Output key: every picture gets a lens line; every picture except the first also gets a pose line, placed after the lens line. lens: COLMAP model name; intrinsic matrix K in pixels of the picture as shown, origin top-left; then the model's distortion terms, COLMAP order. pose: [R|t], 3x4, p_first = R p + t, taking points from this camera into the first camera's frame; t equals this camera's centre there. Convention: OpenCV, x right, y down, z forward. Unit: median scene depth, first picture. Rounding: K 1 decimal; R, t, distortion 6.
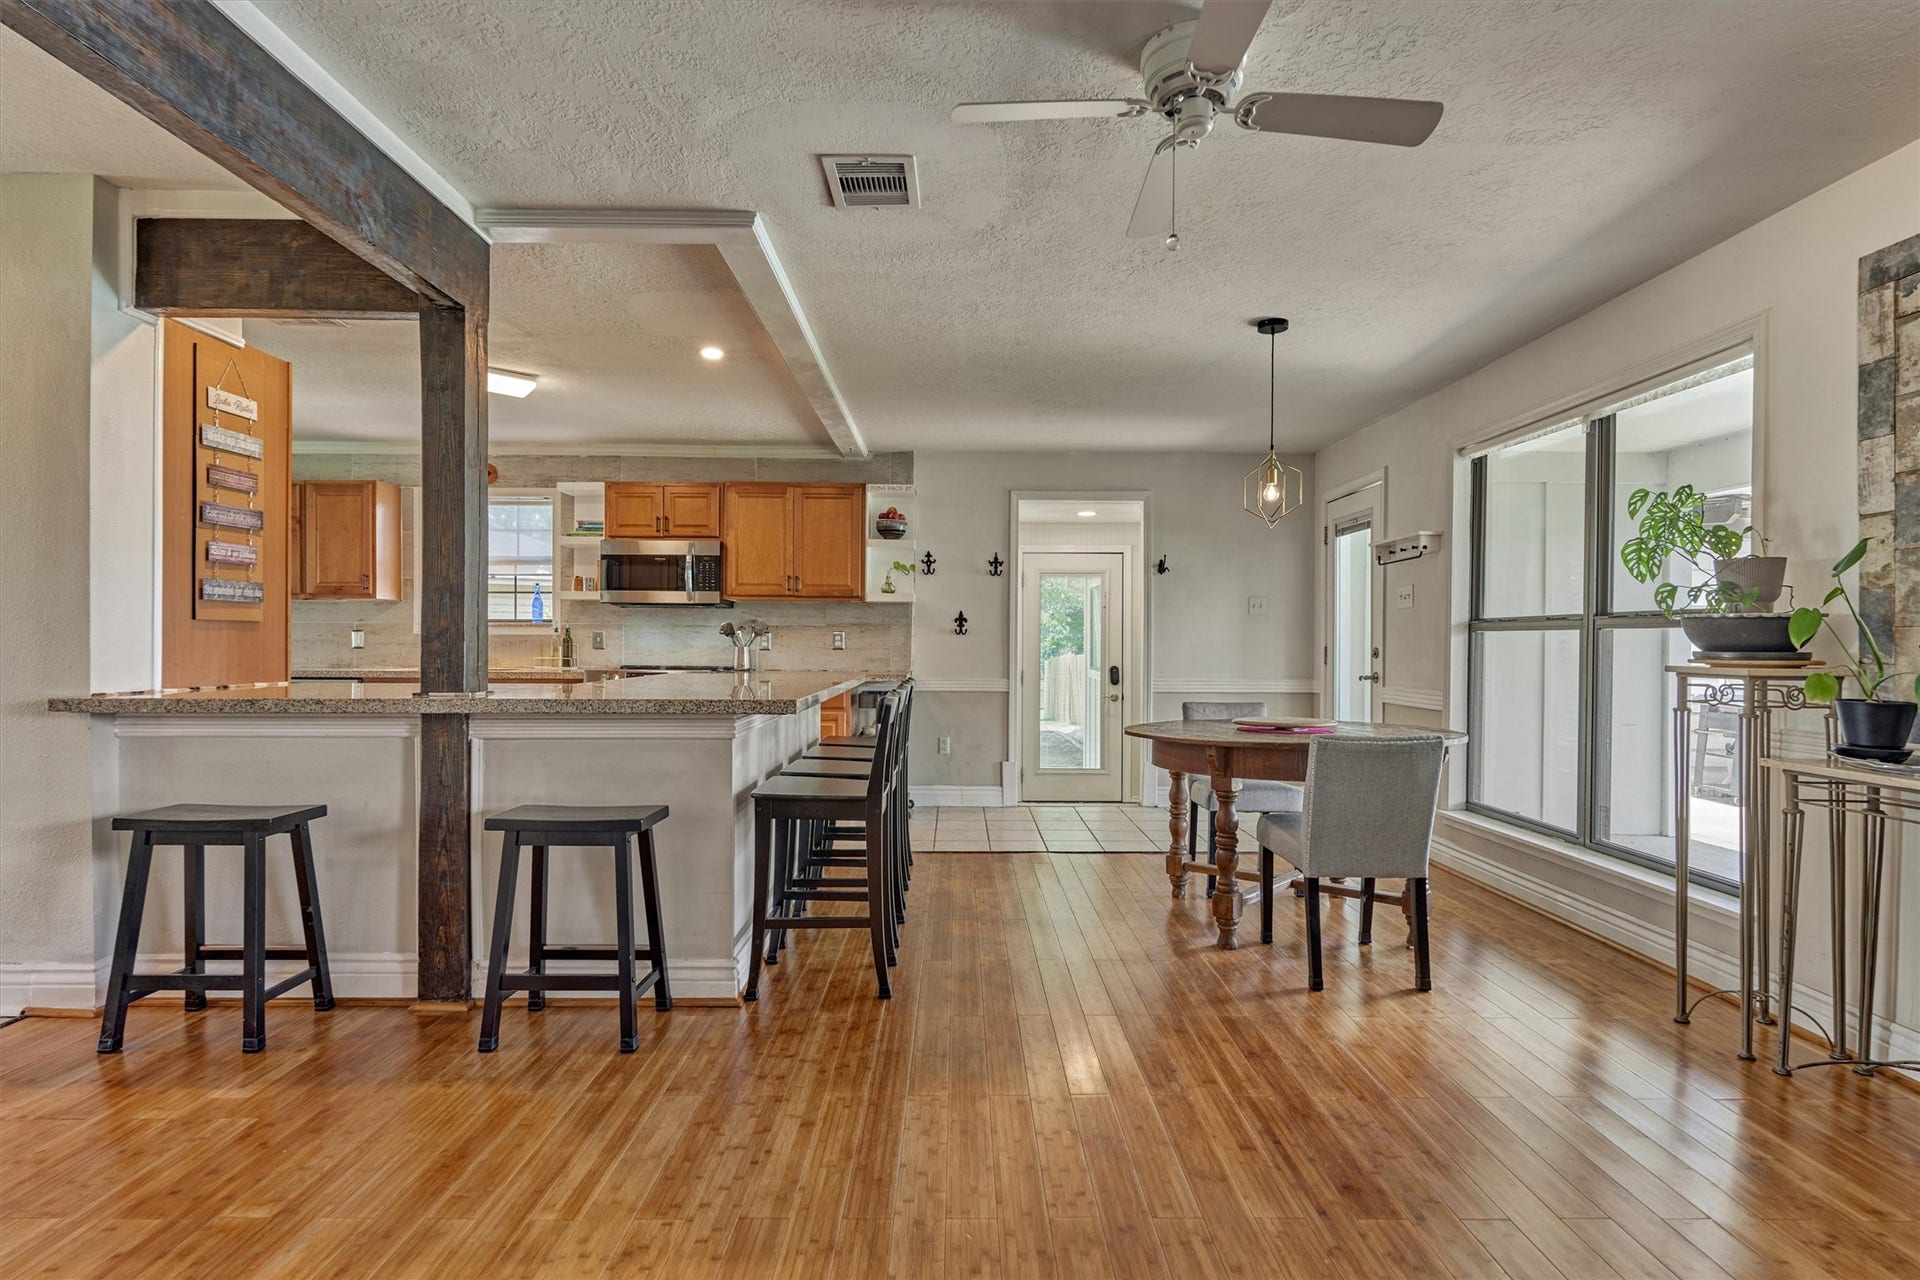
lens RADIAL K [[947.2, 0, 959.7], [0, 947.2, 647.5], [0, 0, 1]] dist [-0.000899, 0.000189]
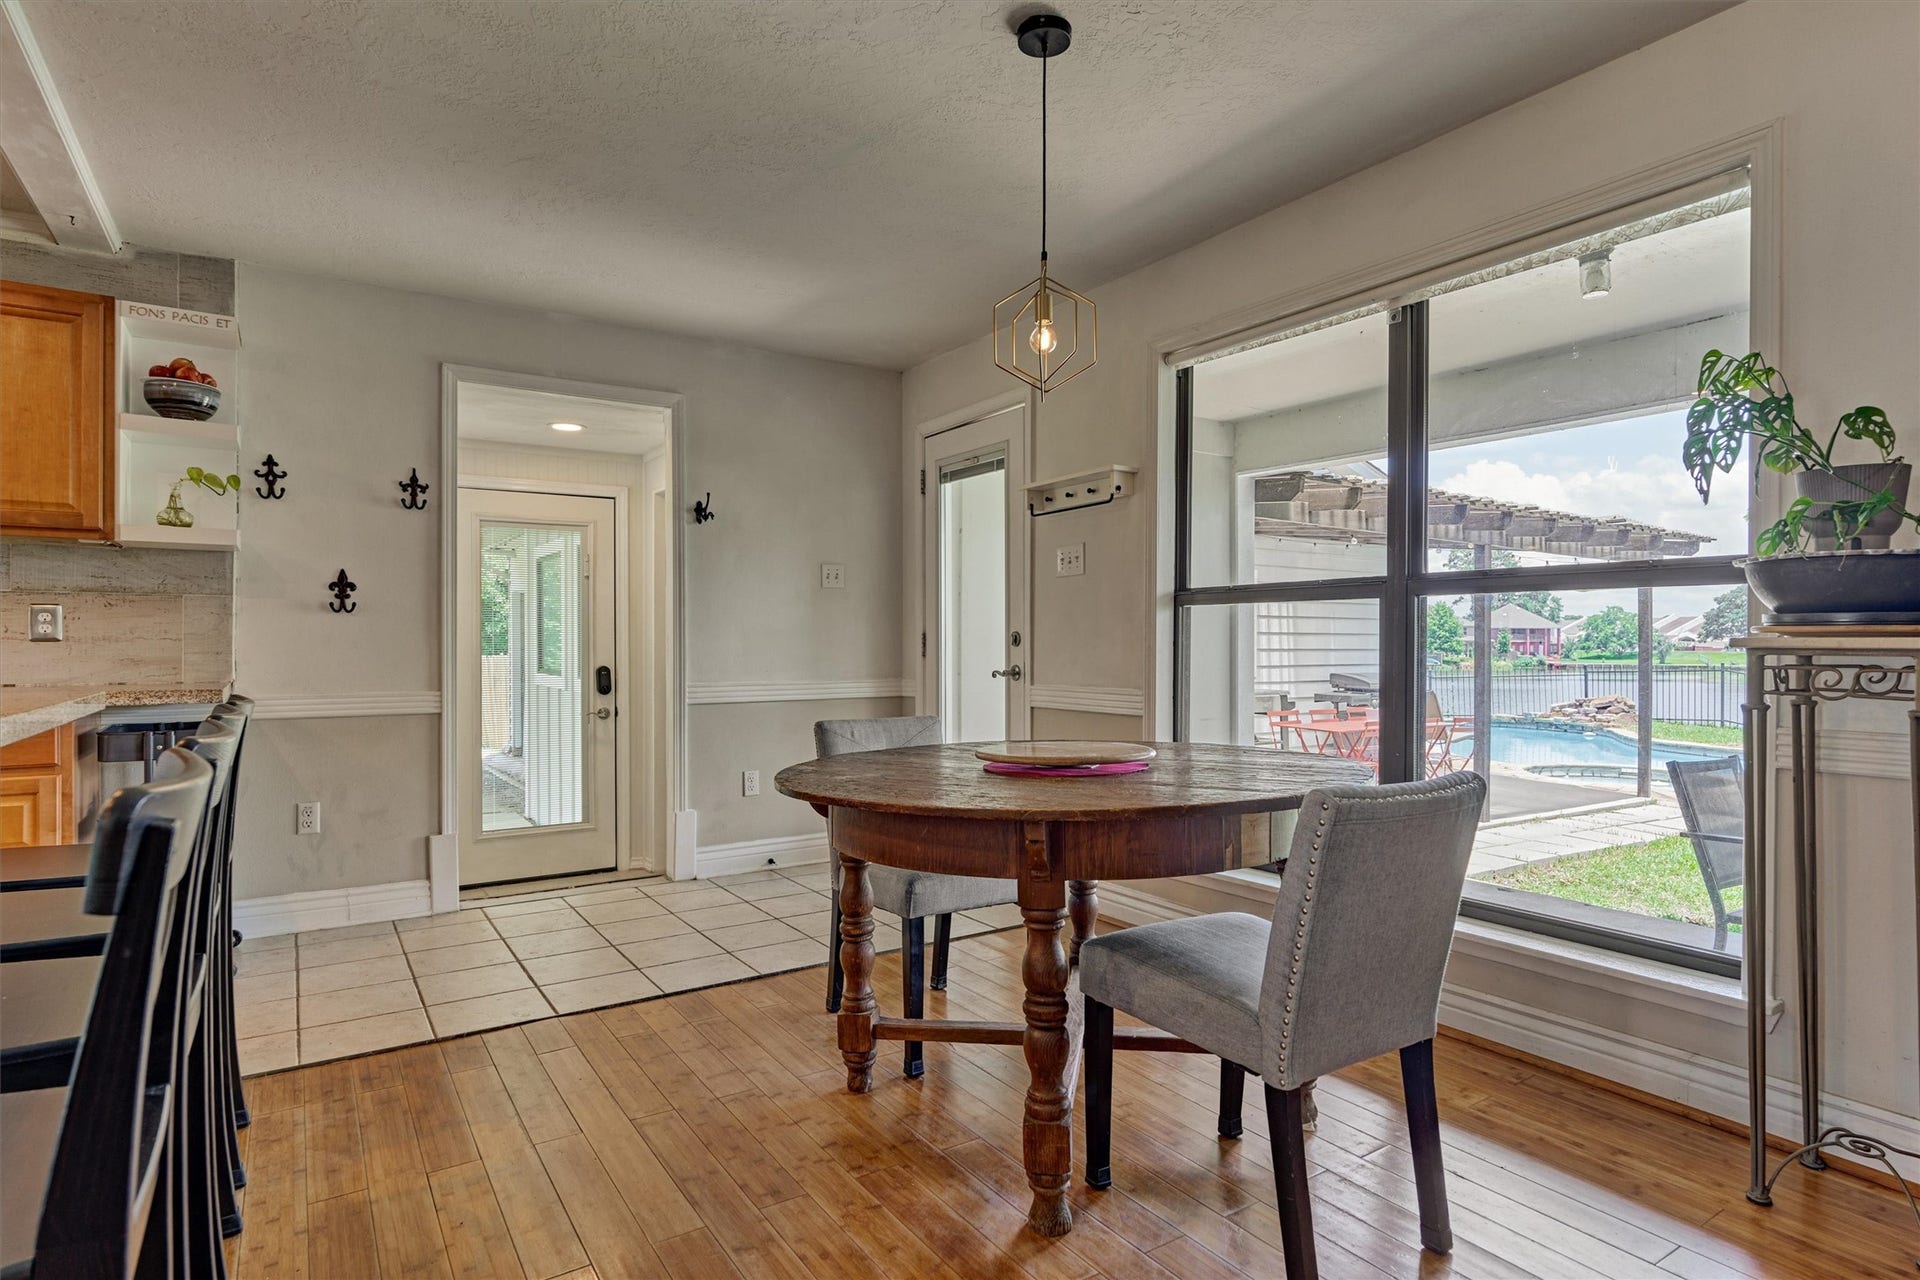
lens RADIAL K [[1017.6, 0, 963.1], [0, 1017.6, 645.5], [0, 0, 1]] dist [-0.000708, -0.000083]
pose [[0.836415, -0.007831, 0.548041, -0.028888], [0.009046, 0.999959, 0.000482, 0.011369], [-0.548023, 0.004555, 0.836451, 0.422462]]
